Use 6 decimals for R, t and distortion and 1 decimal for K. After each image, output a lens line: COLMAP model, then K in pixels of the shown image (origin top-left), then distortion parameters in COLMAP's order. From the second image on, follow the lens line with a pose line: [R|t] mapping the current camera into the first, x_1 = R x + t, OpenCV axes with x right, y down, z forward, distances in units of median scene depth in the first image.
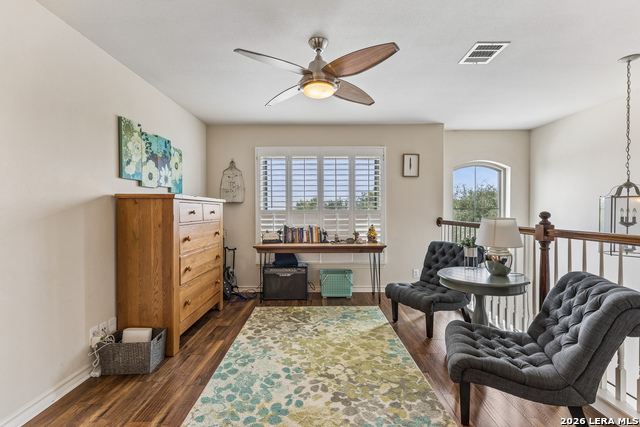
lens RADIAL K [[288.8, 0, 319.5], [0, 288.8, 212.3], [0, 0, 1]] dist [0.001279, -0.000250]
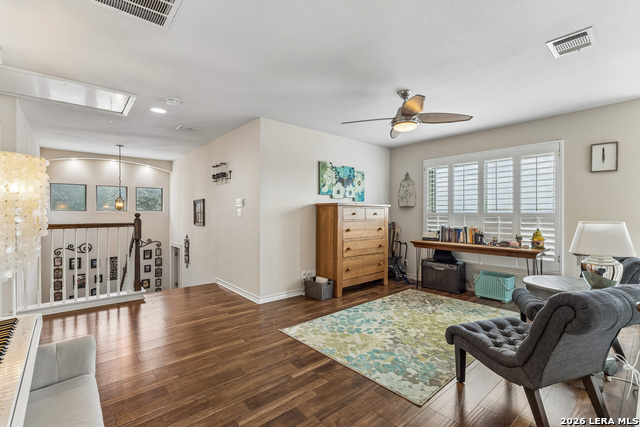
lens RADIAL K [[288.8, 0, 319.5], [0, 288.8, 212.3], [0, 0, 1]] dist [0.001279, -0.000250]
pose [[0.655669, 0.002311, -0.755045, 0.602165], [-0.010579, 0.999925, -0.006126, 0.004056], [0.754974, 0.012005, 0.655645, -0.172333]]
